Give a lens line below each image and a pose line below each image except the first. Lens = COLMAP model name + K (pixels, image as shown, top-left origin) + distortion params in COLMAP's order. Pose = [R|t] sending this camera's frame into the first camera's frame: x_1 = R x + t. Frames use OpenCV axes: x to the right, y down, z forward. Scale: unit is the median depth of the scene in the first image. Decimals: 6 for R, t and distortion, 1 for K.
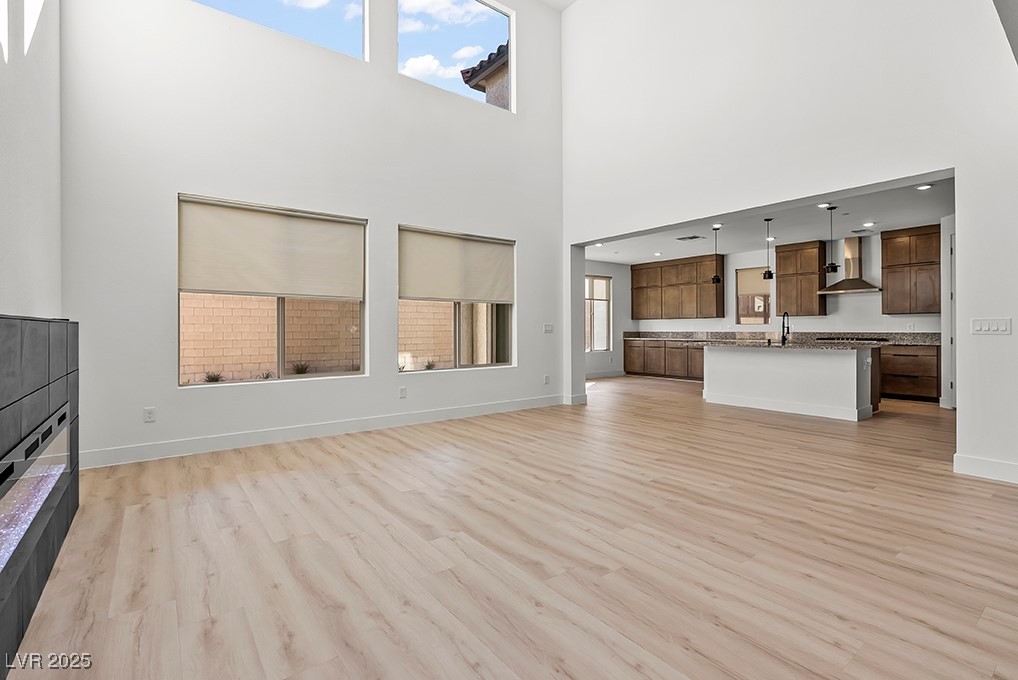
lens RADIAL K [[469.1, 0, 510.1], [0, 469.1, 332.6], [0, 0, 1]] dist [-0.000705, -0.000112]
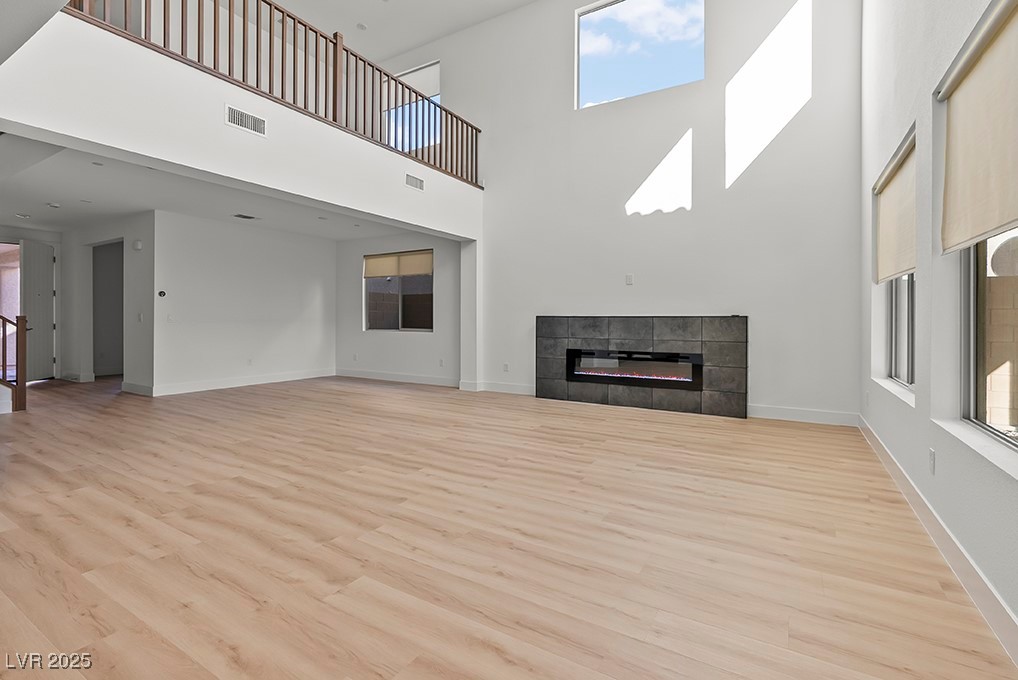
lens RADIAL K [[469.1, 0, 506.7], [0, 469.1, 330.1], [0, 0, 1]] dist [-0.000705, -0.000112]
pose [[-0.929396, 0.006262, -0.369031, 0.495292], [0.000658, 0.999883, 0.015310, 0.001853], [0.369084, 0.013986, -0.929291, 1.981473]]
